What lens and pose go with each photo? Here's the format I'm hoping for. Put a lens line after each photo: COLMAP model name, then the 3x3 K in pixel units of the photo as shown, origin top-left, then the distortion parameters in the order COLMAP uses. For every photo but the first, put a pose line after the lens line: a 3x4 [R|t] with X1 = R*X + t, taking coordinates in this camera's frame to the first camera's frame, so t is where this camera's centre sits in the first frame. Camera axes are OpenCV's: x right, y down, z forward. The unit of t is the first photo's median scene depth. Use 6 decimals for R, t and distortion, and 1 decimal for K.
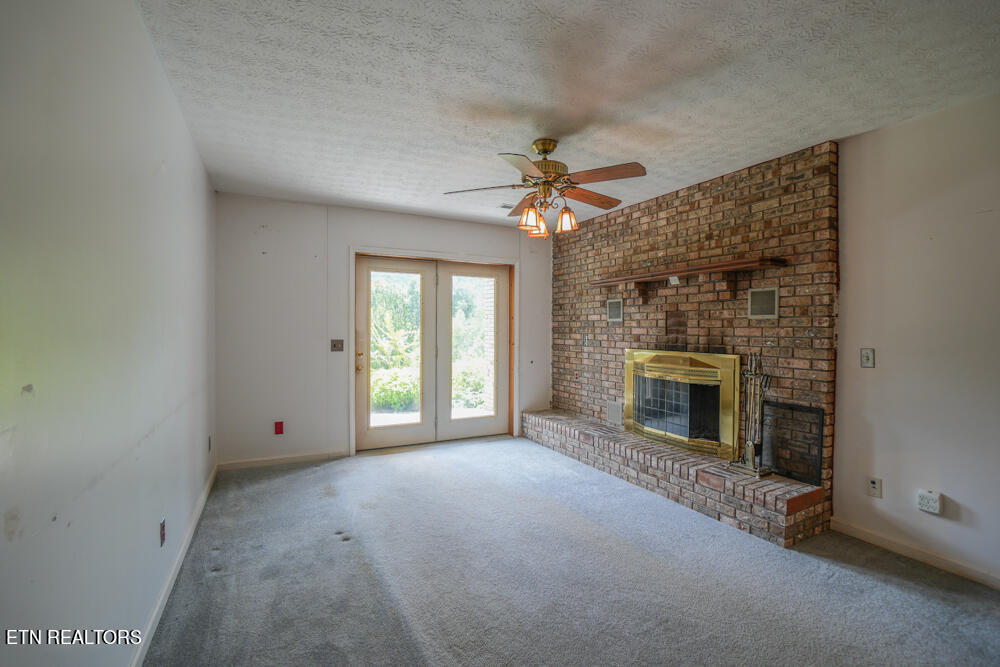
lens RADIAL K [[439.2, 0, 492.5], [0, 439.2, 331.7], [0, 0, 1]] dist [-0.063439, 0.022388]
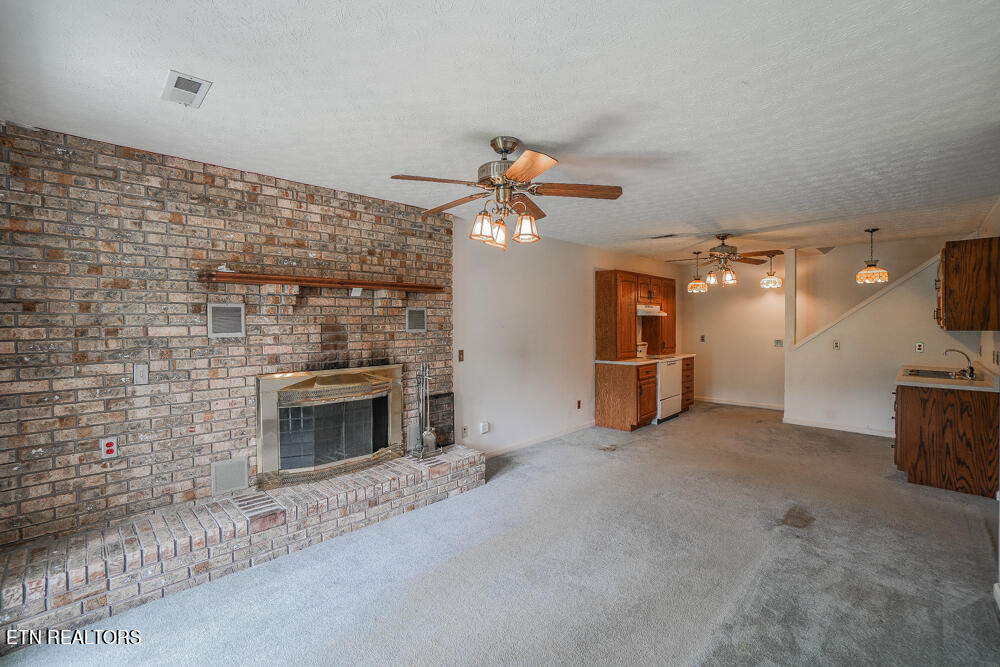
lens RADIAL K [[439.2, 0, 492.5], [0, 439.2, 331.7], [0, 0, 1]] dist [-0.063439, 0.022388]
pose [[-0.302396, -0.020470, 0.952963, -0.531145], [0.013889, 0.999569, 0.025879, -0.050702], [-0.953081, 0.021062, -0.301981, 0.961613]]
